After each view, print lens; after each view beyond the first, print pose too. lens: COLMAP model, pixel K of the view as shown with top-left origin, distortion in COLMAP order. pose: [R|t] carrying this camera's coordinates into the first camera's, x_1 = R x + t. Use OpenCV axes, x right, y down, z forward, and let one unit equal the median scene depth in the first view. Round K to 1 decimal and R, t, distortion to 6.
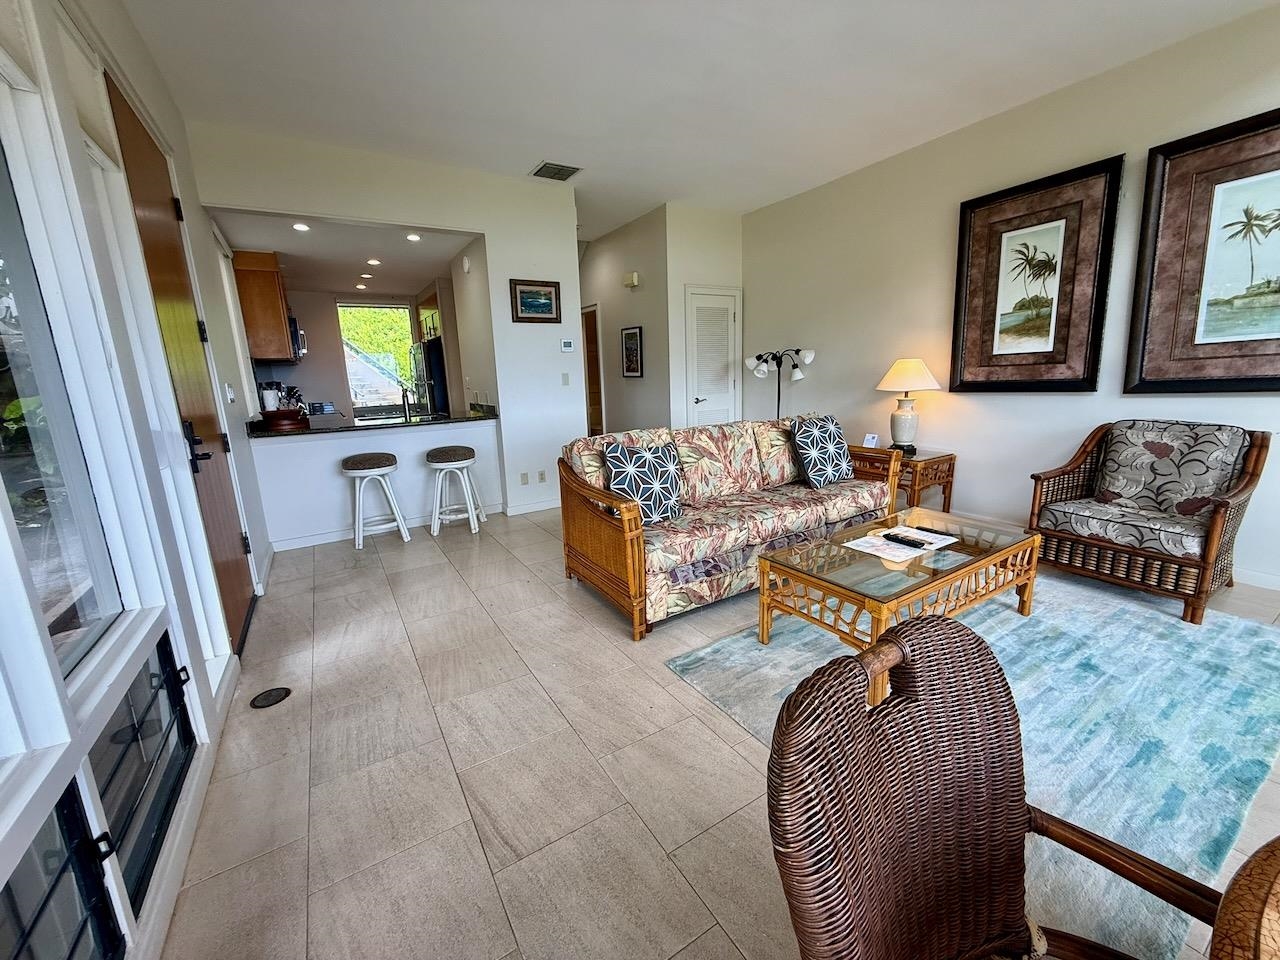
lens RADIAL K [[510.4, 0, 635.6], [0, 510.4, 479.1], [0, 0, 1]] dist [-0.001278, -0.000361]
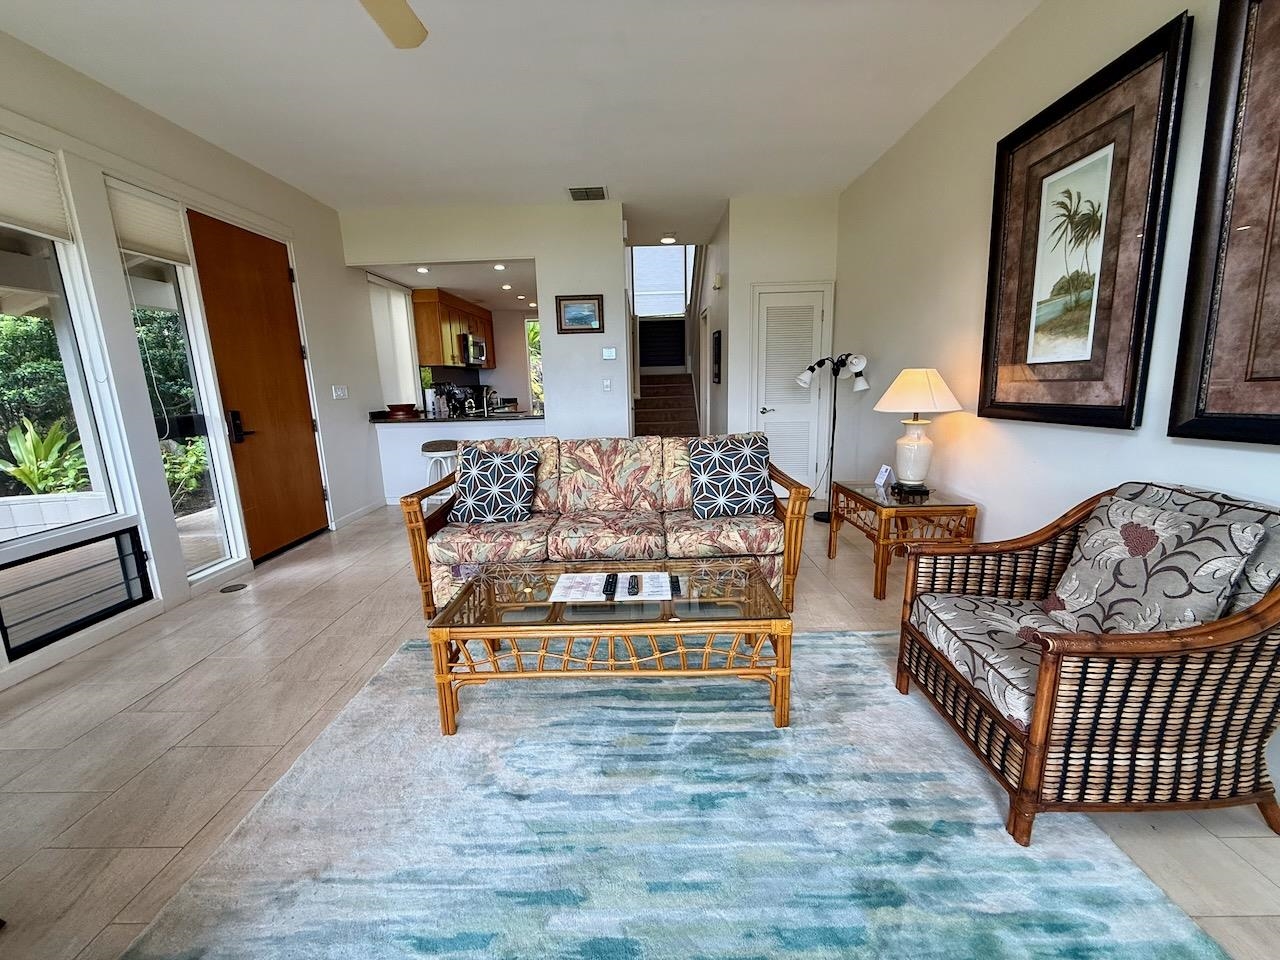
lens RADIAL K [[510.4, 0, 635.6], [0, 510.4, 479.1], [0, 0, 1]] dist [-0.001278, -0.000361]
pose [[0.842351, 0.116947, -0.526088, 0.710986], [-0.114641, 0.992713, 0.037118, -0.068574], [0.526595, 0.029045, 0.849620, 0.192641]]
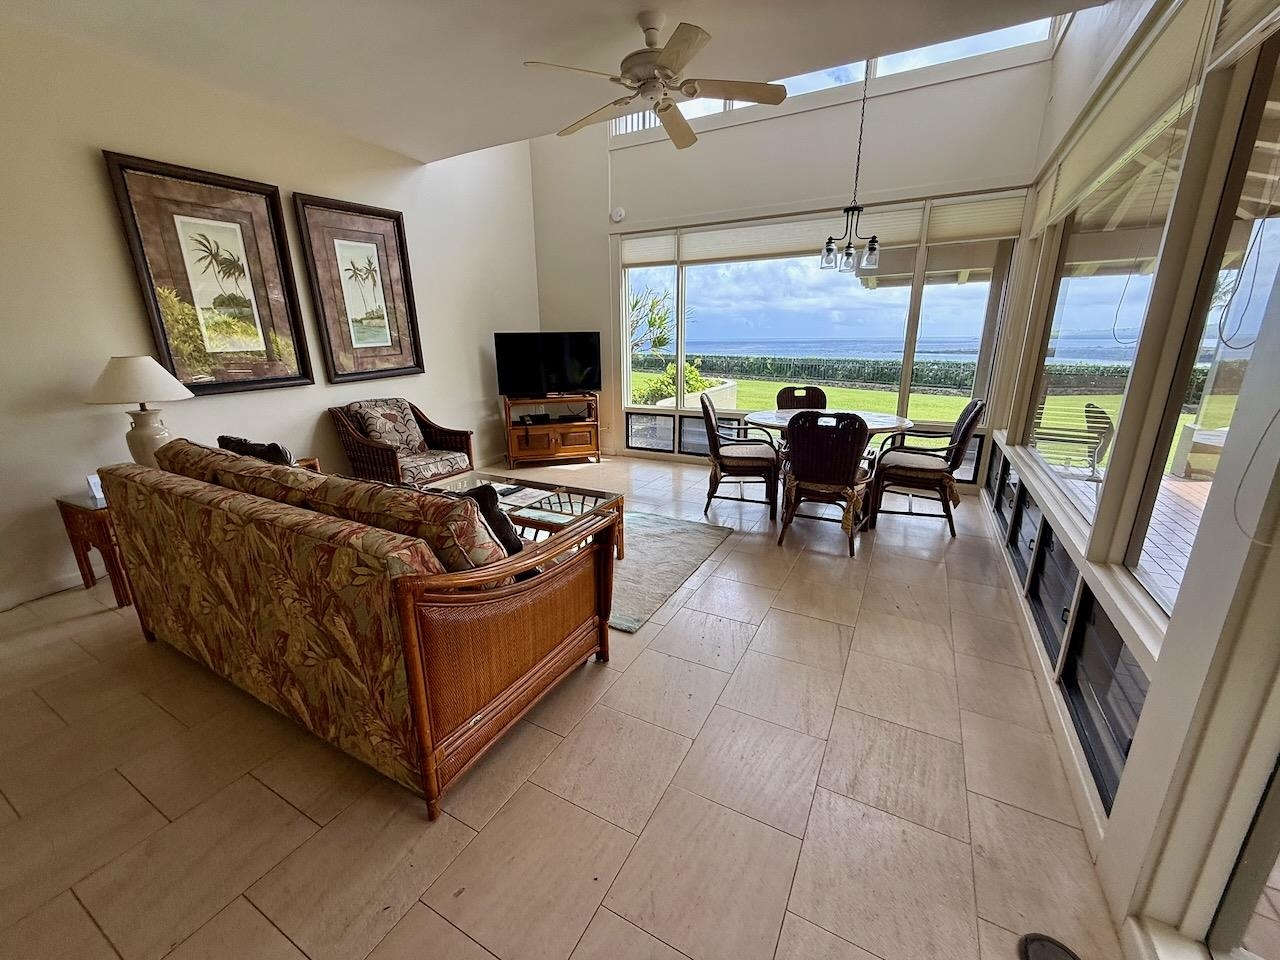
lens RADIAL K [[510.4, 0, 635.6], [0, 510.4, 479.1], [0, 0, 1]] dist [-0.001278, -0.000361]
pose [[-0.510056, -0.185467, 0.839908, -0.531166], [0.209710, 0.920195, 0.330548, -0.198869], [-0.834185, 0.344735, -0.430457, 0.927612]]
